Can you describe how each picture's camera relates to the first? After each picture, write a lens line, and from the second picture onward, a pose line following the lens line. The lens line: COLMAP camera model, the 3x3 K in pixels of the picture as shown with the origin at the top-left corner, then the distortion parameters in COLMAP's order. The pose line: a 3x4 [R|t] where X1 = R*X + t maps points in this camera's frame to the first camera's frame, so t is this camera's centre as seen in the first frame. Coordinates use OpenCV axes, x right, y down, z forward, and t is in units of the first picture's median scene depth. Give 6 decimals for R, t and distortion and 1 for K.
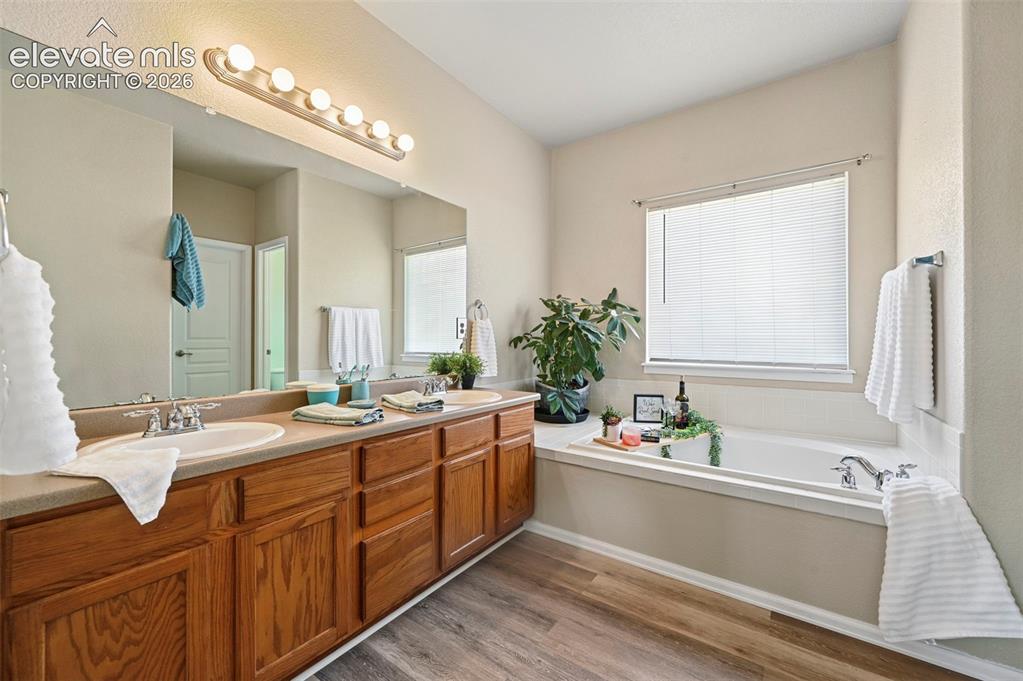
lens RADIAL K [[406.7, 0, 512.0], [0, 406.7, 340.3], [0, 0, 1]] dist [-0.000981, -0.000488]
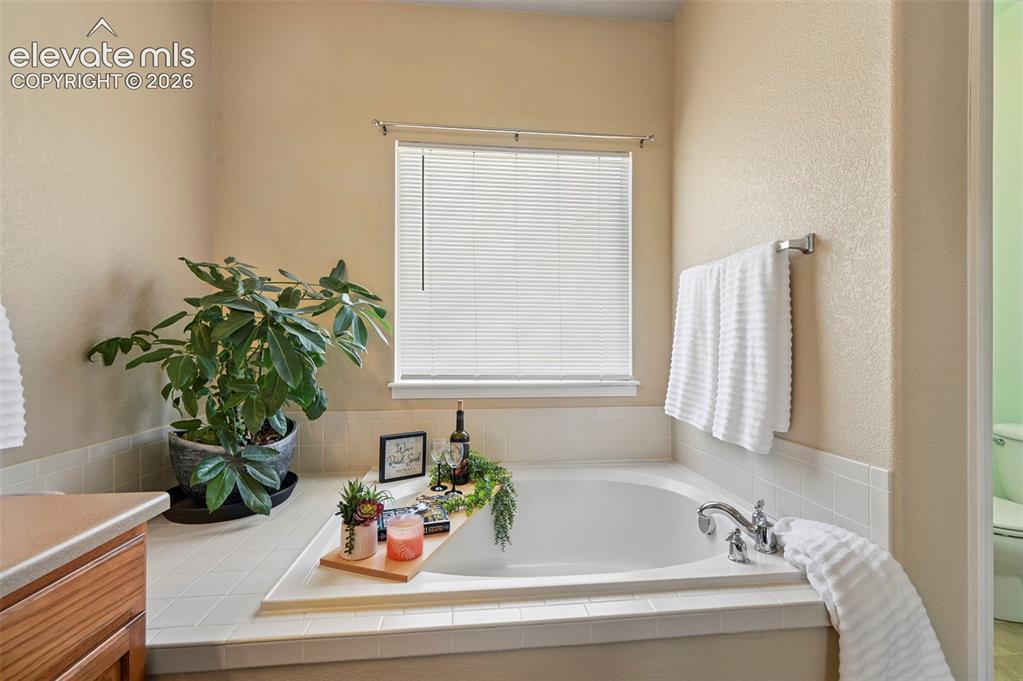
lens RADIAL K [[406.7, 0, 510.8], [0, 406.7, 348.5], [0, 0, 1]] dist [-0.000981, -0.000488]
pose [[0.751598, -0.001953, 0.659619, 0.047378], [0.000941, 0.999998, 0.001888, 0.001321], [-0.659621, -0.000799, 0.751598, 0.412754]]
